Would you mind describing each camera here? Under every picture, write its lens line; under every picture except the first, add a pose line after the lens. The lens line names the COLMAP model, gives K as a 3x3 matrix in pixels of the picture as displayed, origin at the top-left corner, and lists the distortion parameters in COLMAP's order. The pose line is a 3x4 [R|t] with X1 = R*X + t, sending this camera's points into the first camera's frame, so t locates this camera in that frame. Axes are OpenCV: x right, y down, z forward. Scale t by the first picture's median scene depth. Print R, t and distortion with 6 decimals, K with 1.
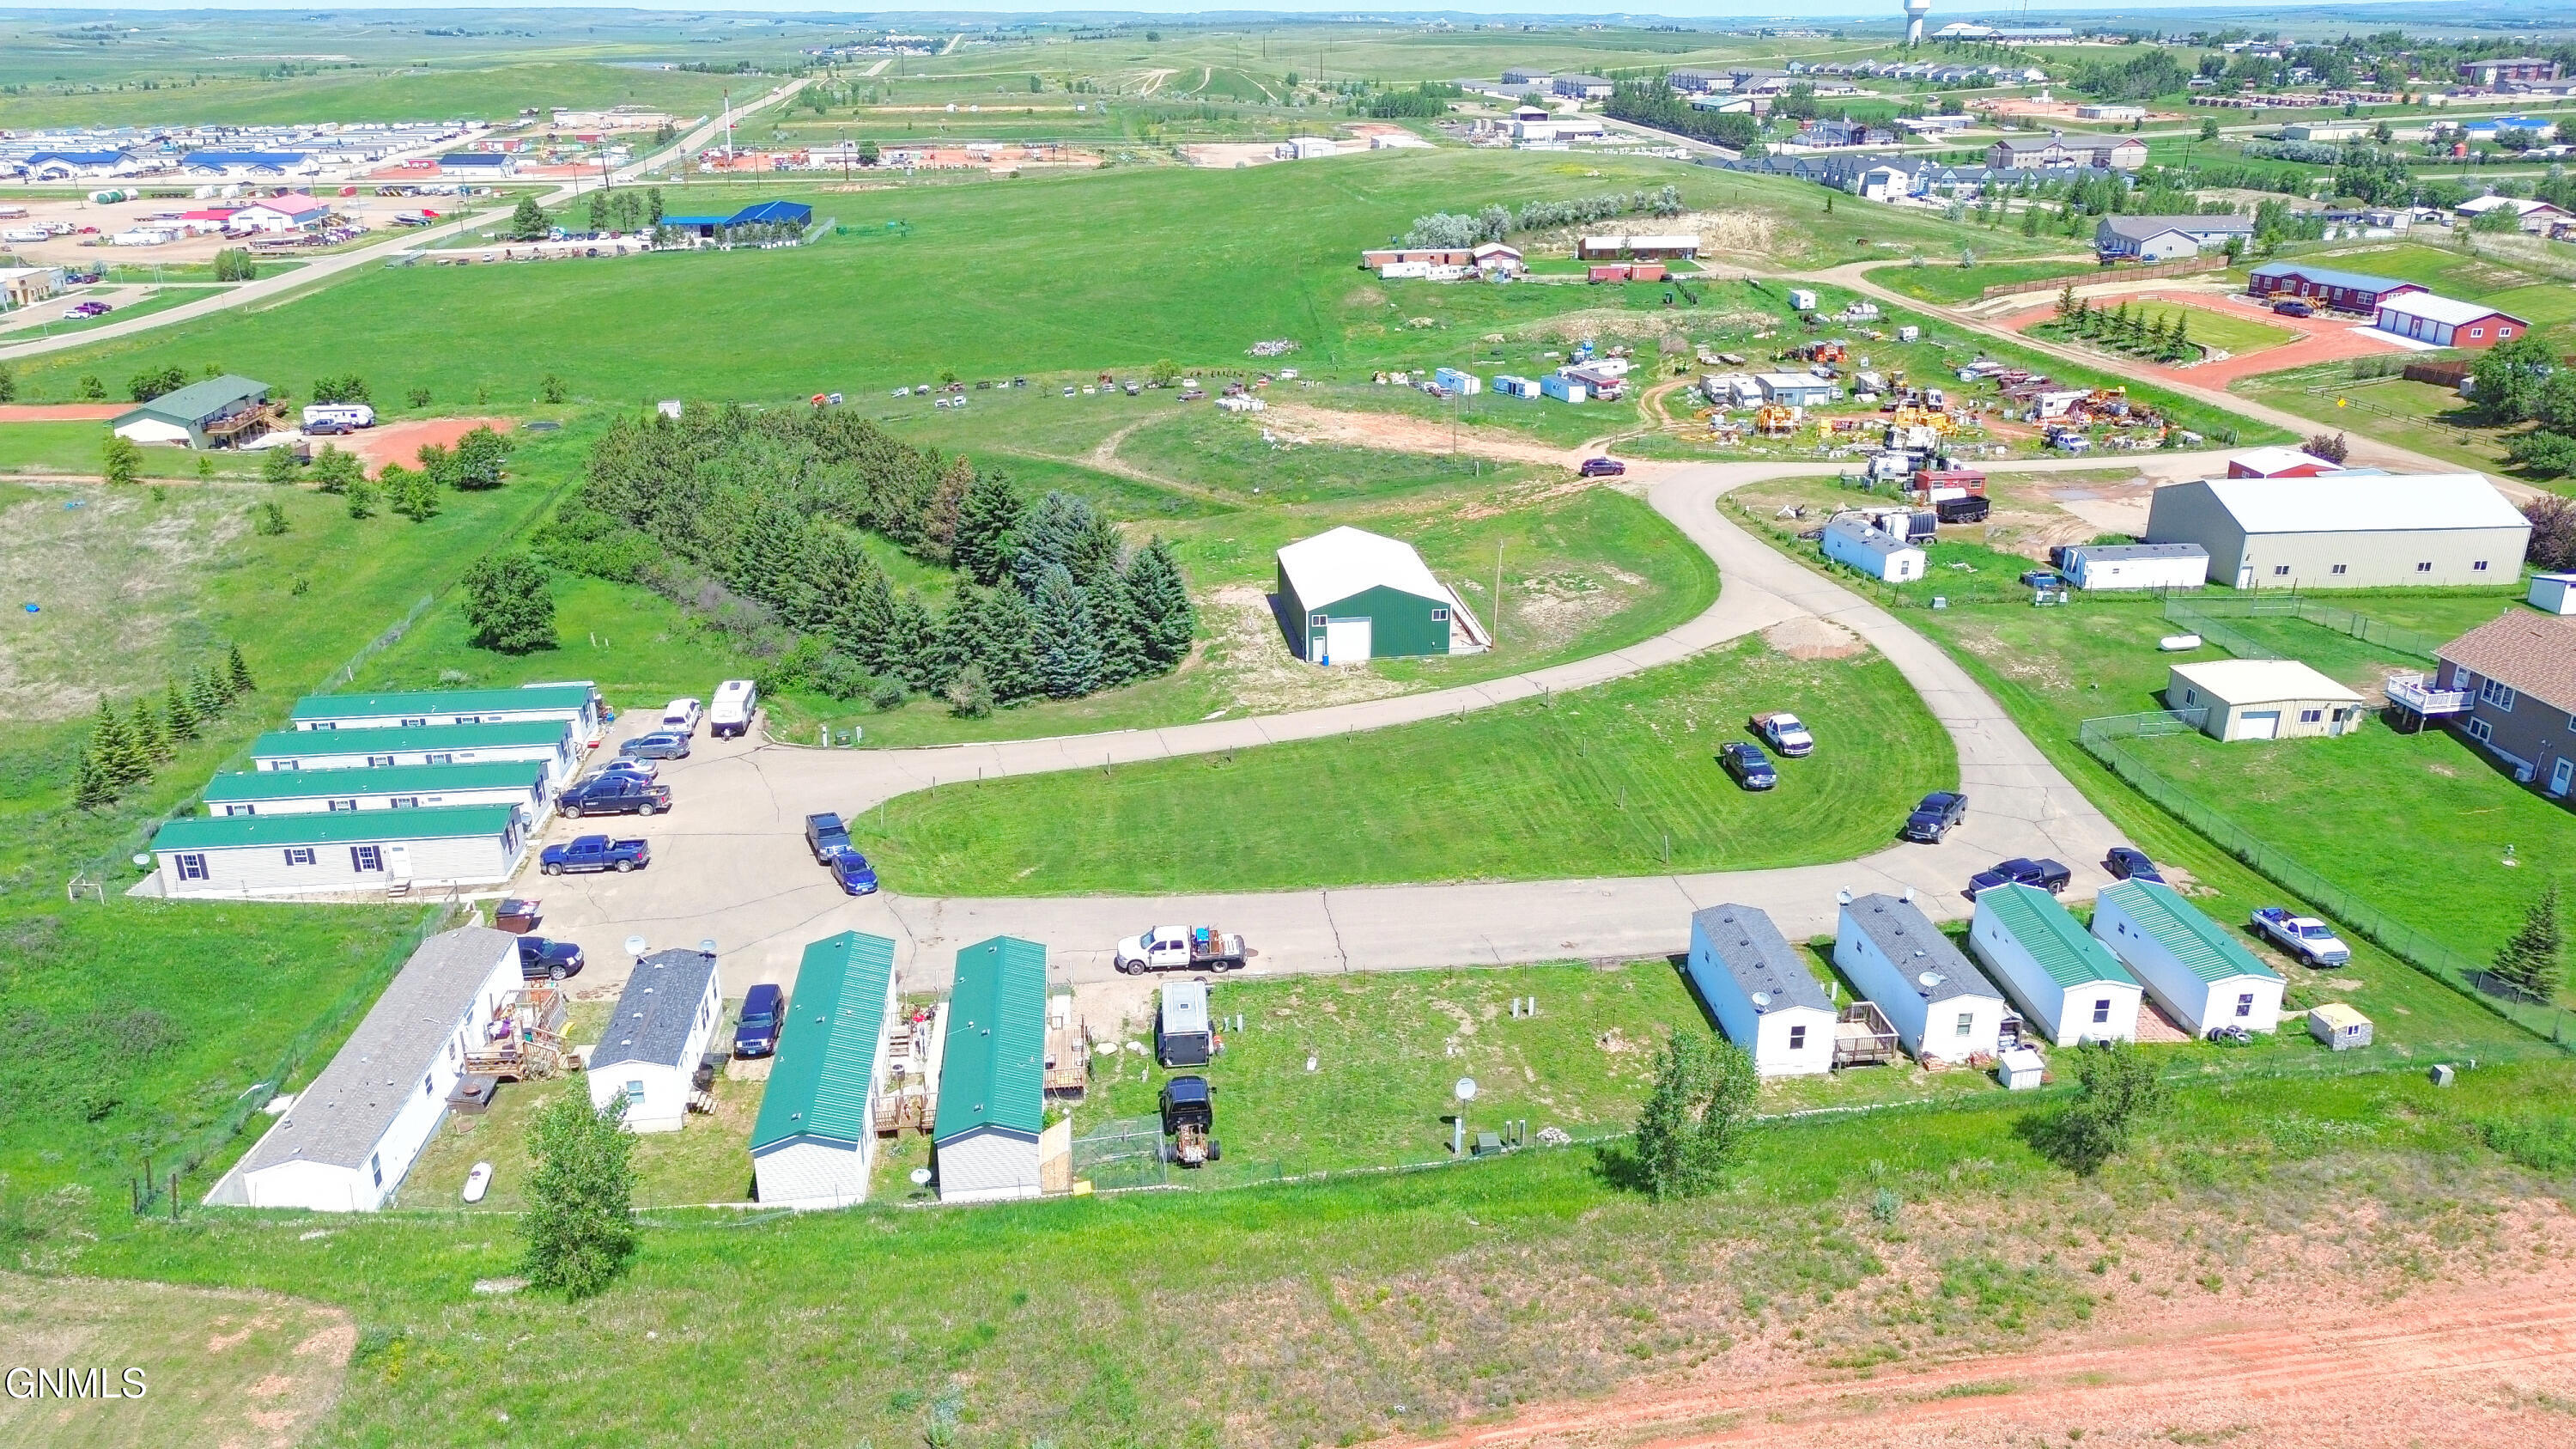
lens RADIAL K [[1825.4, 0, 1286.9], [0, 1825.4, 724.0], [0, 0, 1]] dist [0.072654, -0.067568]
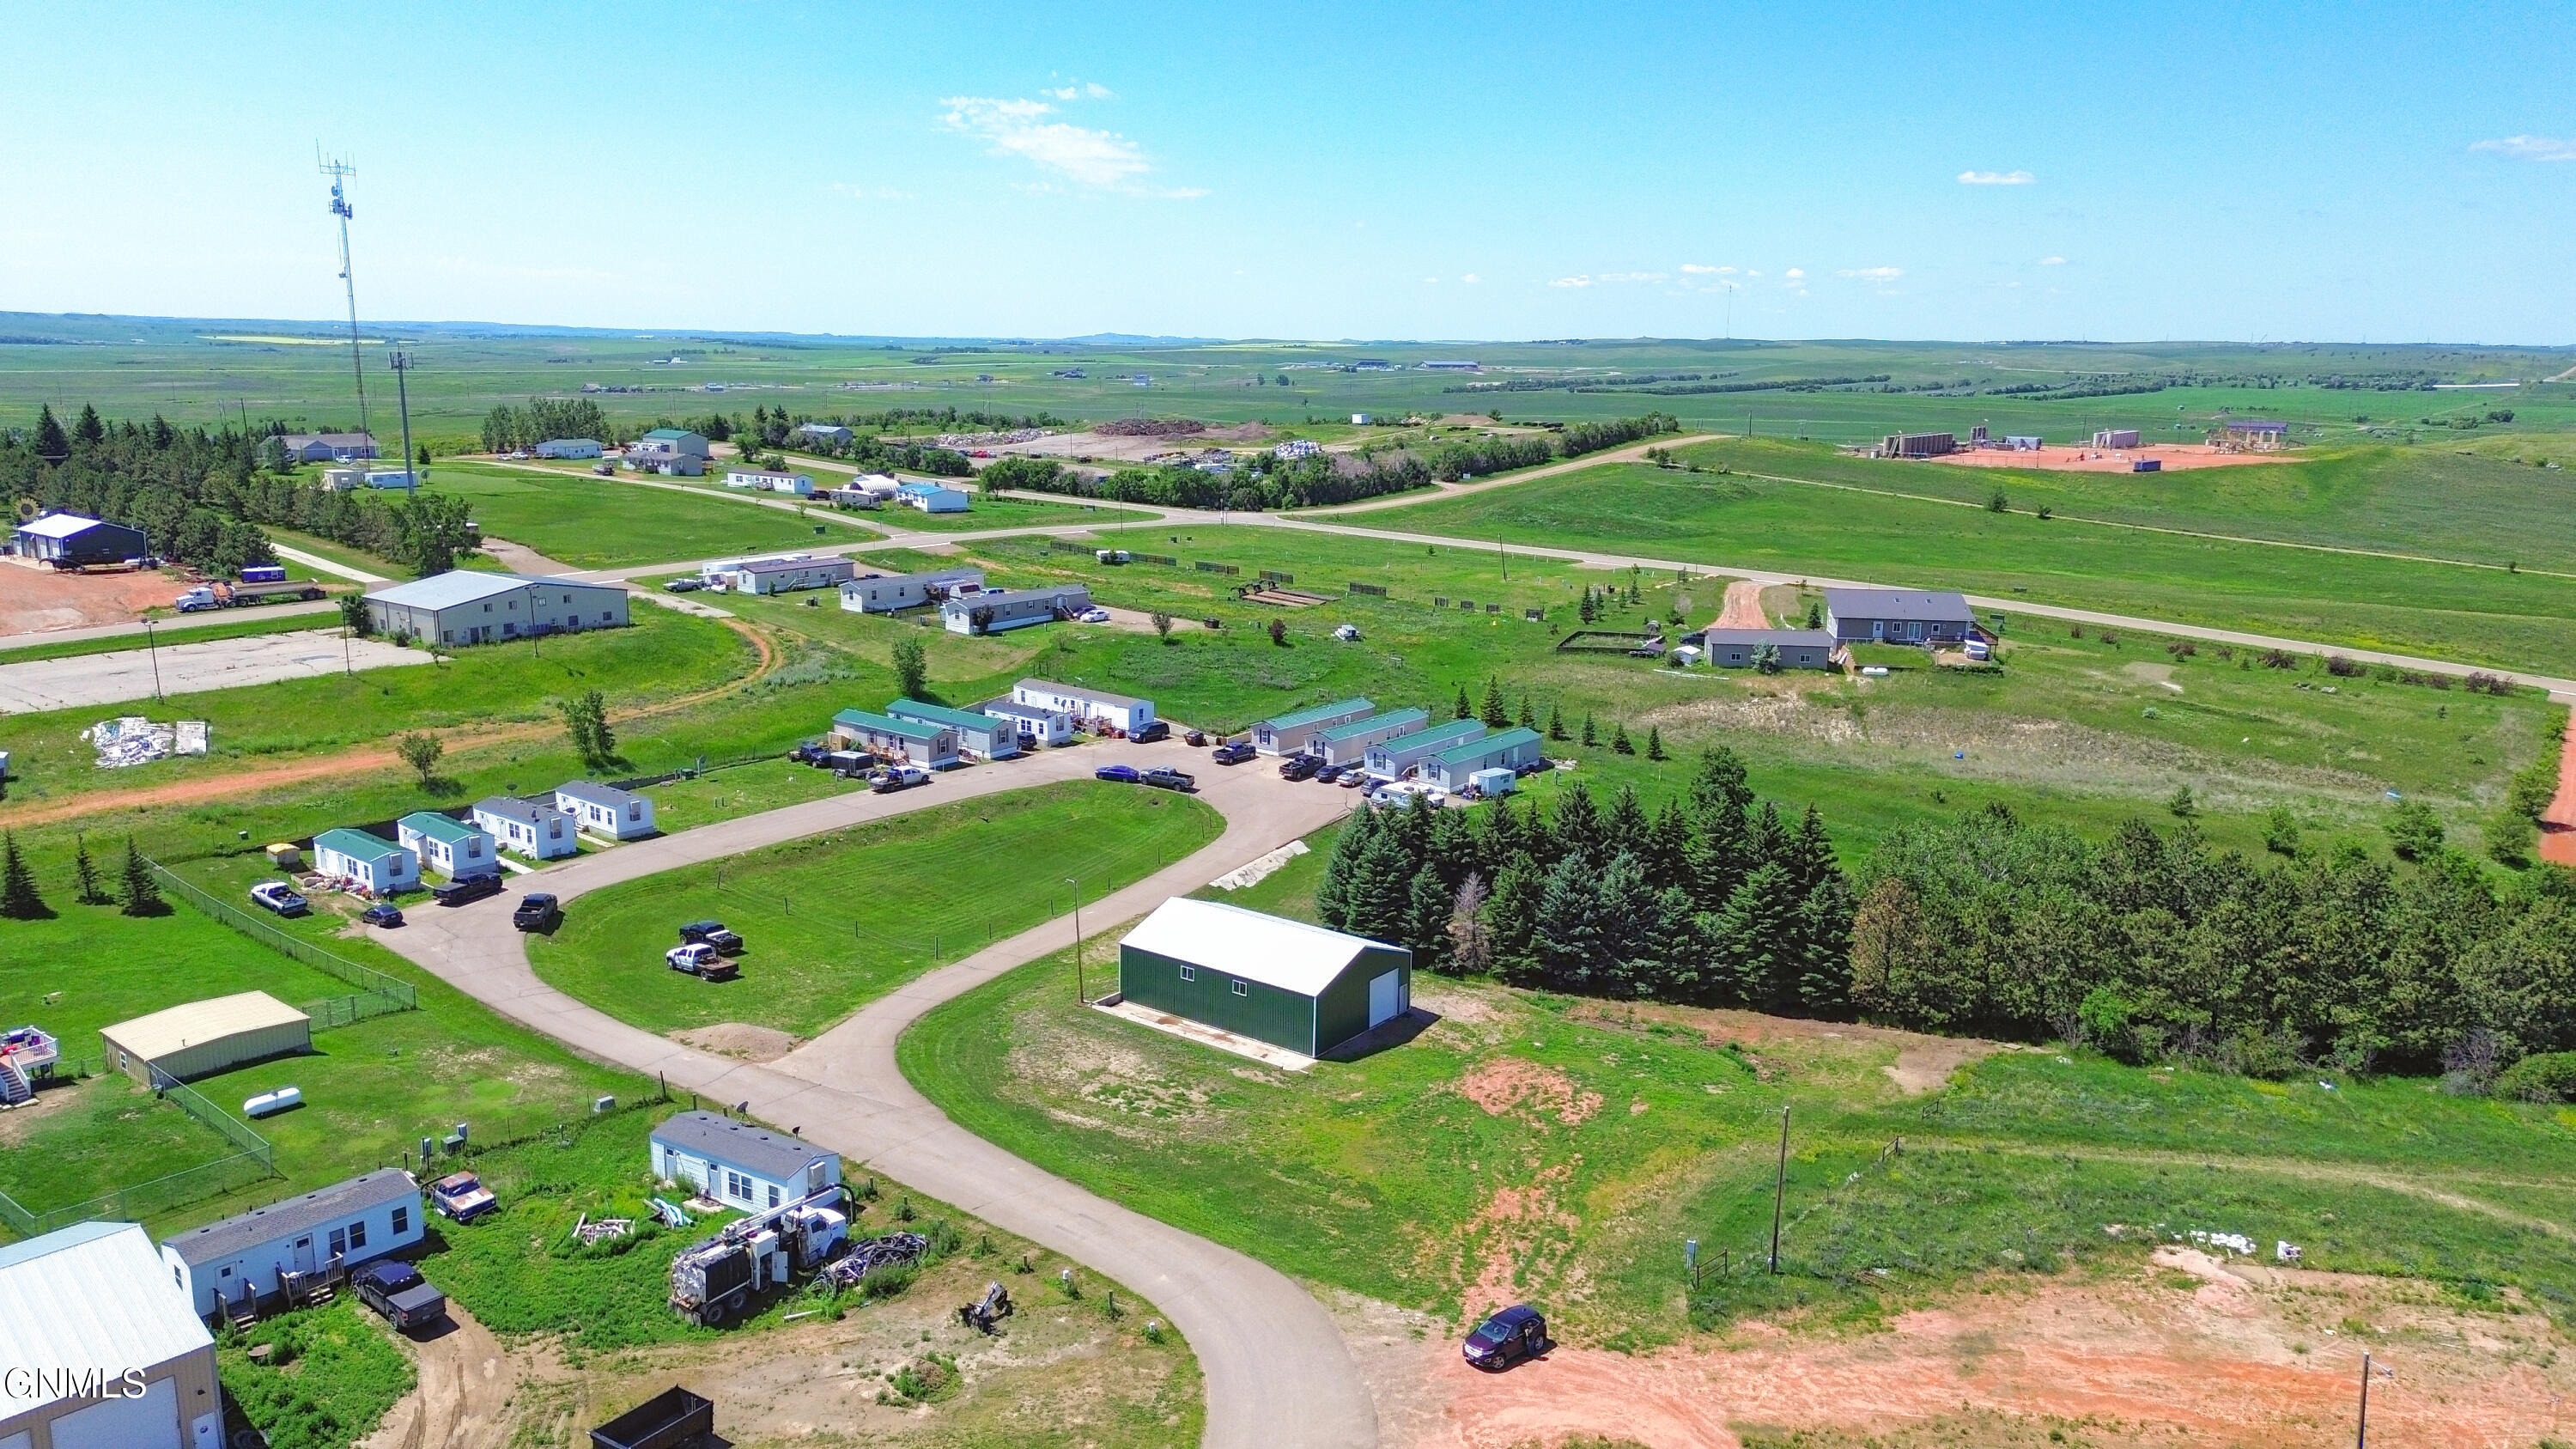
lens RADIAL K [[1825.4, 0, 1290.0], [0, 1825.4, 720.0], [0, 0, 1]] dist [0.087535, -0.104139]
pose [[-0.705518, 0.141004, -0.694523, 0.652916], [-0.263578, 0.857498, 0.441841, -0.591341], [0.657853, 0.494788, -0.567815, 1.530258]]
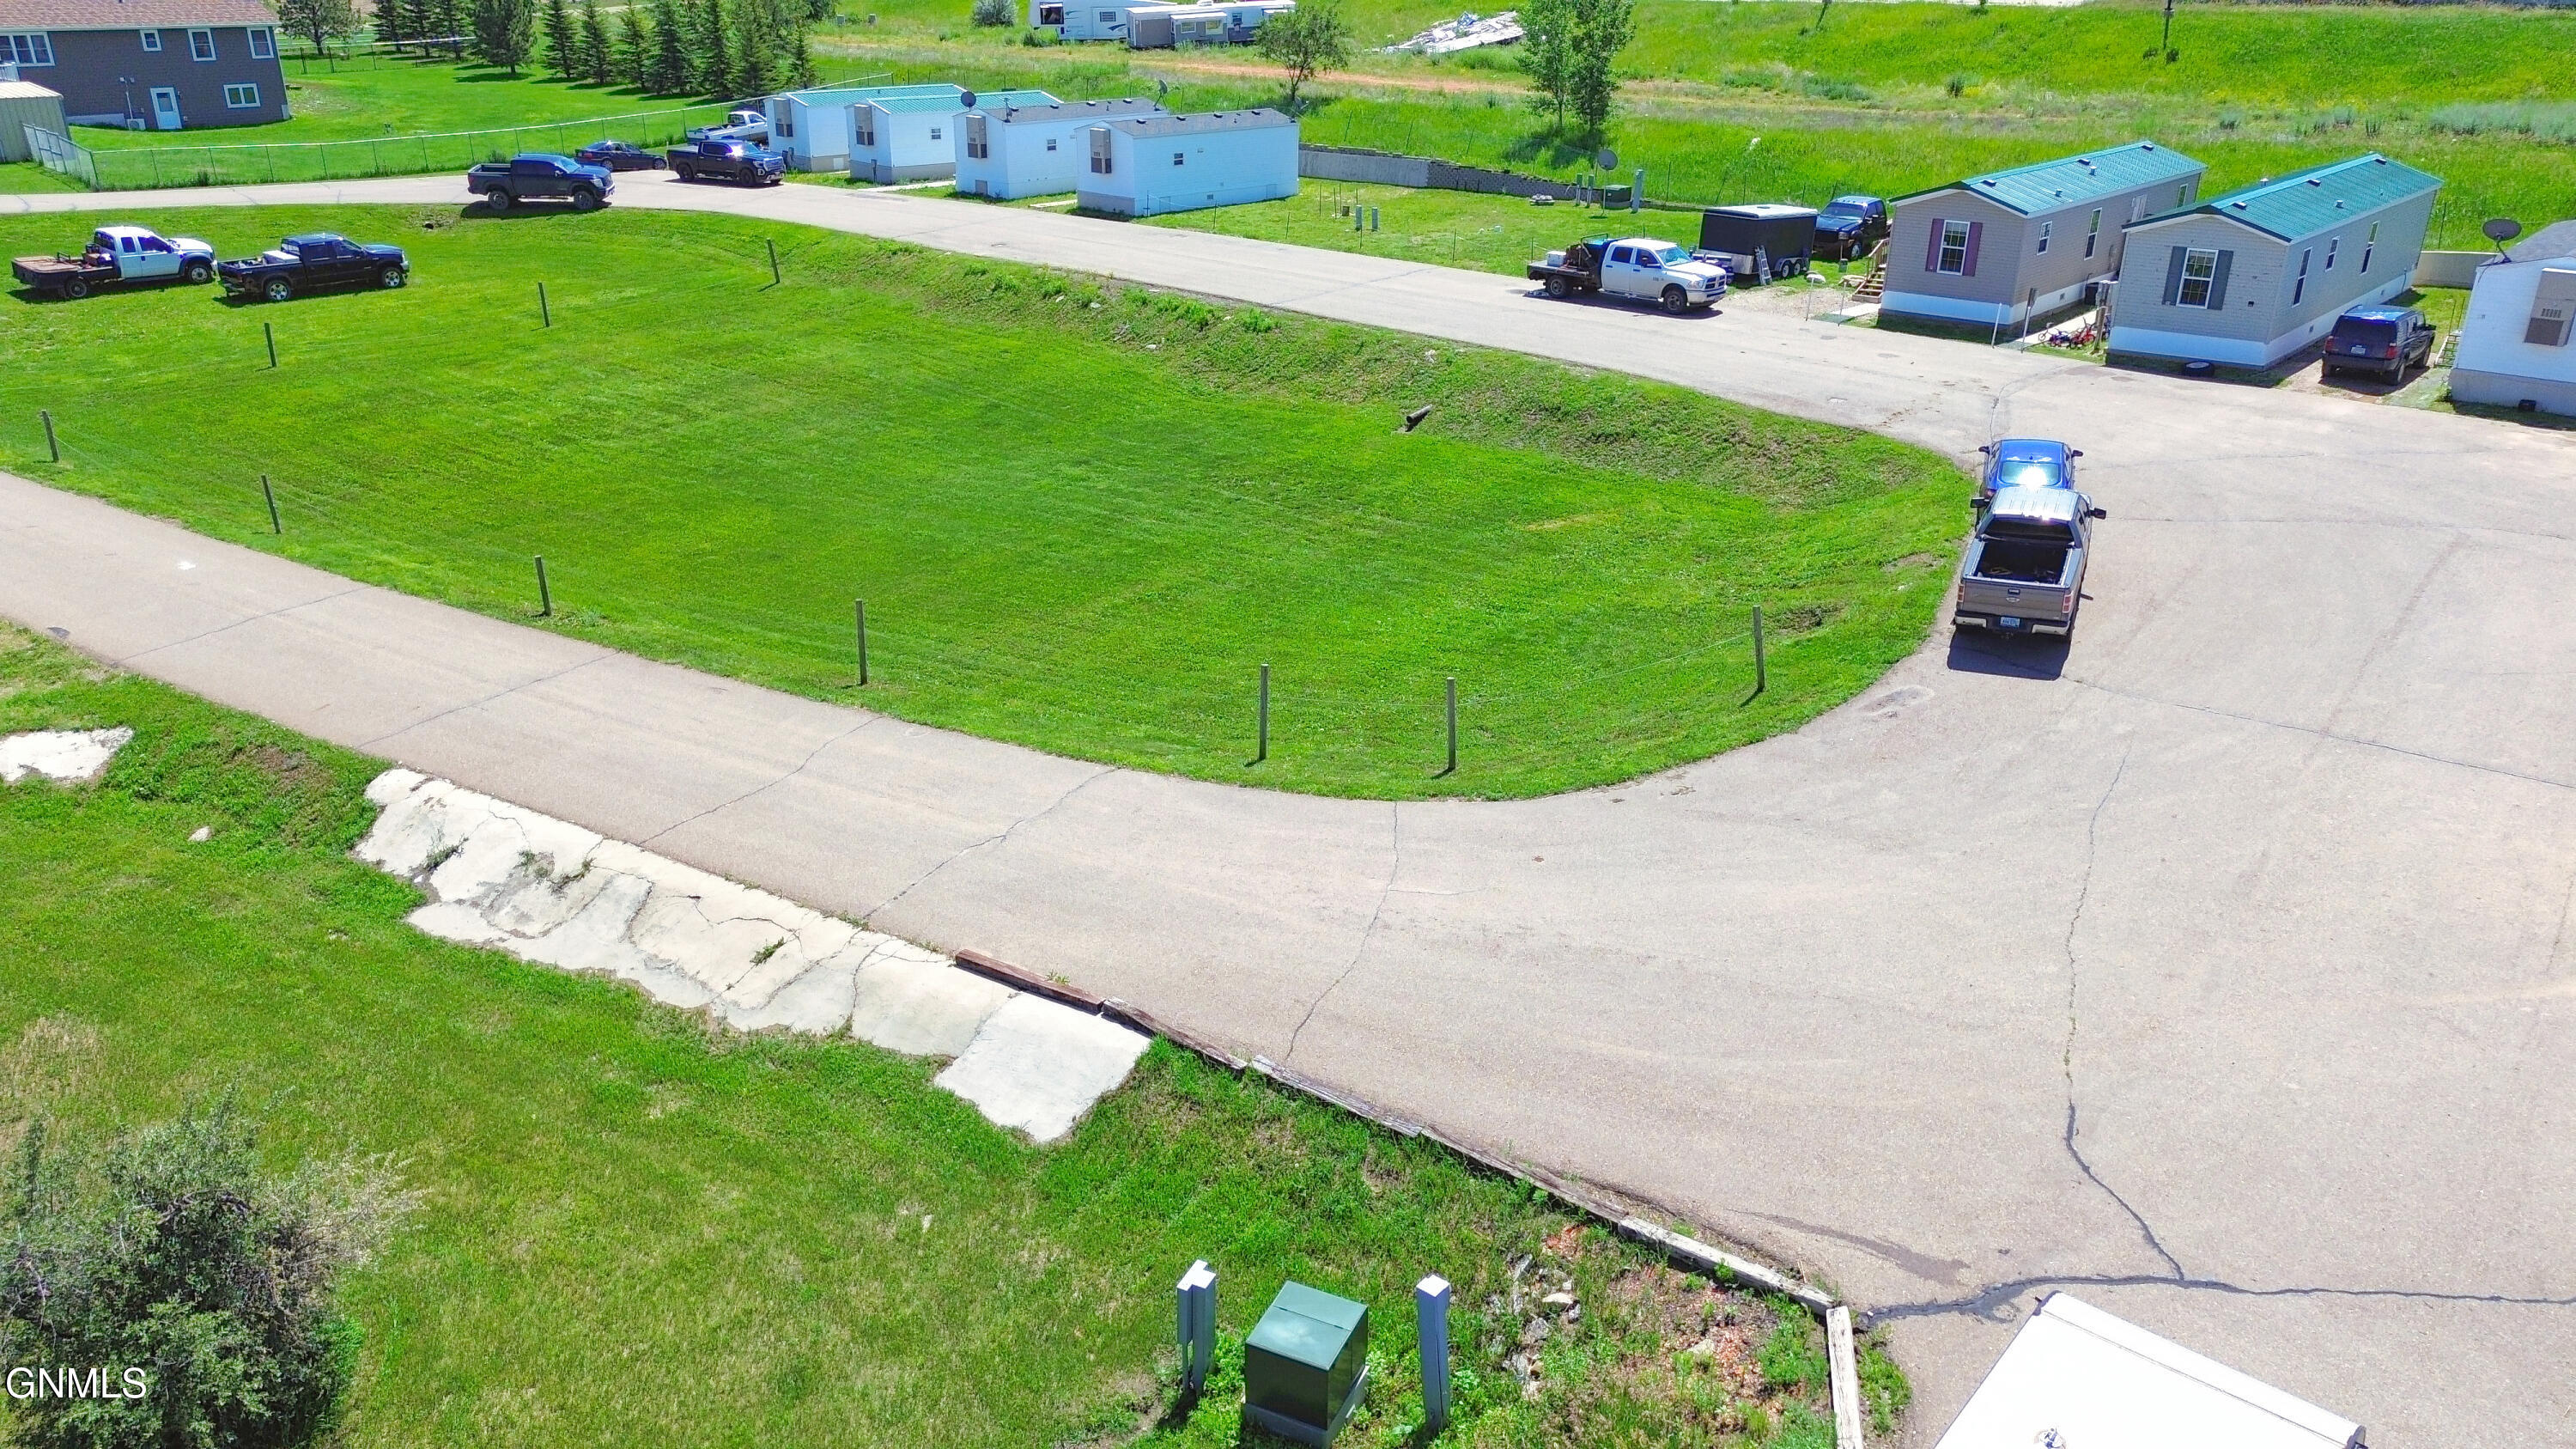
lens RADIAL K [[1825.4, 0, 1286.9], [0, 1825.4, 724.0], [0, 0, 1]] dist [0.072654, -0.067568]
pose [[-0.672766, -0.291512, 0.680006, -0.288981], [0.260831, 0.766644, 0.586707, -0.100231], [-0.692354, 0.572083, -0.439736, 0.930927]]
